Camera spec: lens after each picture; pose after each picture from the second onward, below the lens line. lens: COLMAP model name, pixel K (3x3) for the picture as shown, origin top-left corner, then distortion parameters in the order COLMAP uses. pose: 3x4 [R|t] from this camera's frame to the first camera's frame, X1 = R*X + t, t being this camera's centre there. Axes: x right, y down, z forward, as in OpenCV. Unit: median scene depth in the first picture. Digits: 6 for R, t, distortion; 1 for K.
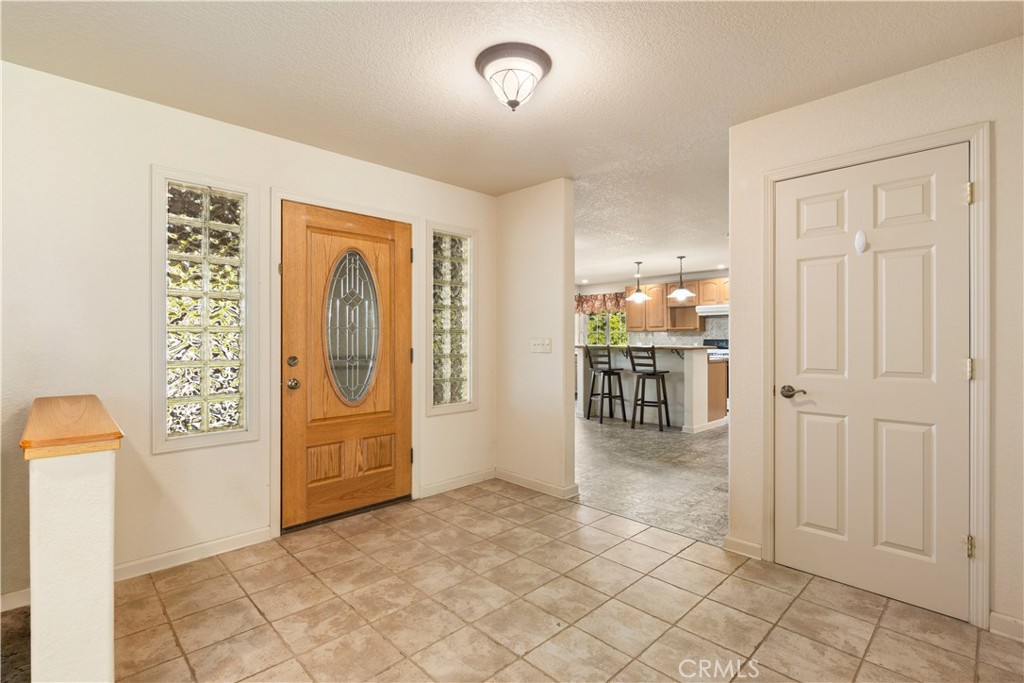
lens RADIAL K [[485.0, 0, 516.1], [0, 485.0, 338.1], [0, 0, 1]] dist [-0.001102, -0.000656]
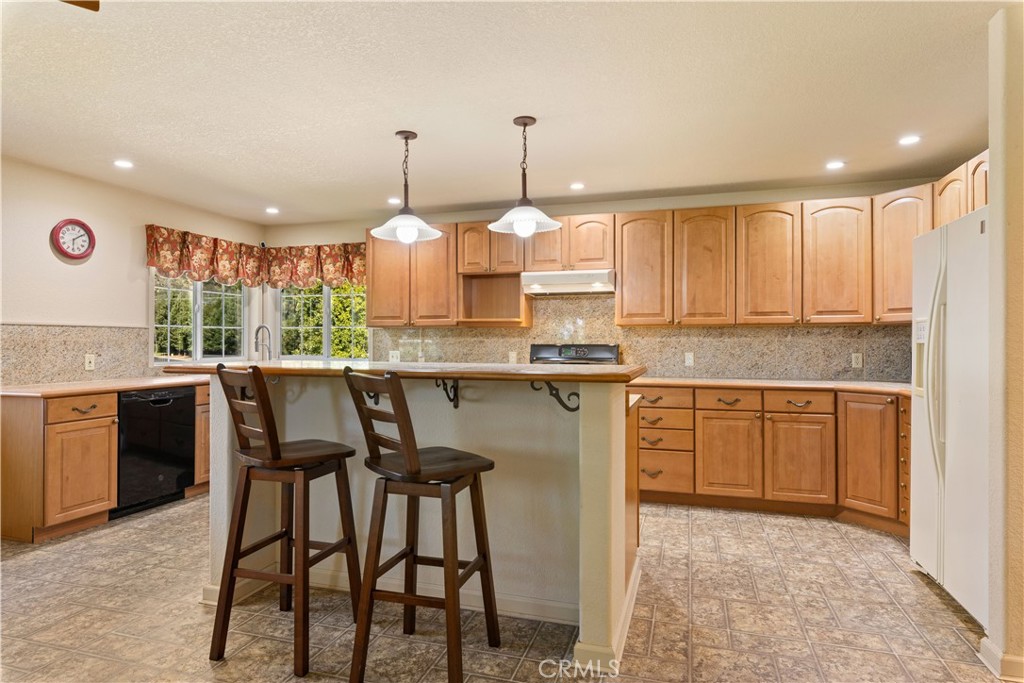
lens RADIAL K [[570.6, 0, 511.2], [0, 570.6, 339.6], [0, 0, 1]] dist [0.003450, 0.000247]
pose [[0.884857, 0.004084, 0.465845, 0.092910], [-0.002742, 0.999990, -0.003560, -0.000150], [-0.465854, 0.001873, 0.884859, 0.443373]]
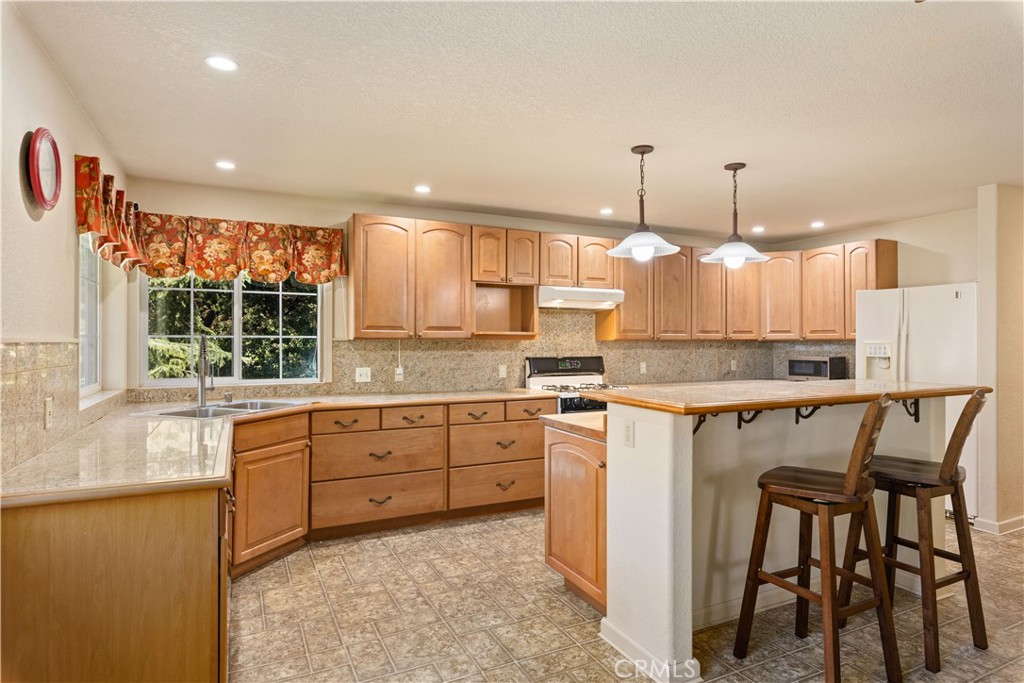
lens RADIAL K [[570.6, 0, 514.1], [0, 570.6, 339.1], [0, 0, 1]] dist [0.003450, 0.000247]
pose [[0.319948, 0.005531, 0.947419, -0.125823], [-0.001562, 0.999985, -0.005311, -0.010782], [-0.947434, 0.000219, 0.319951, 0.720509]]
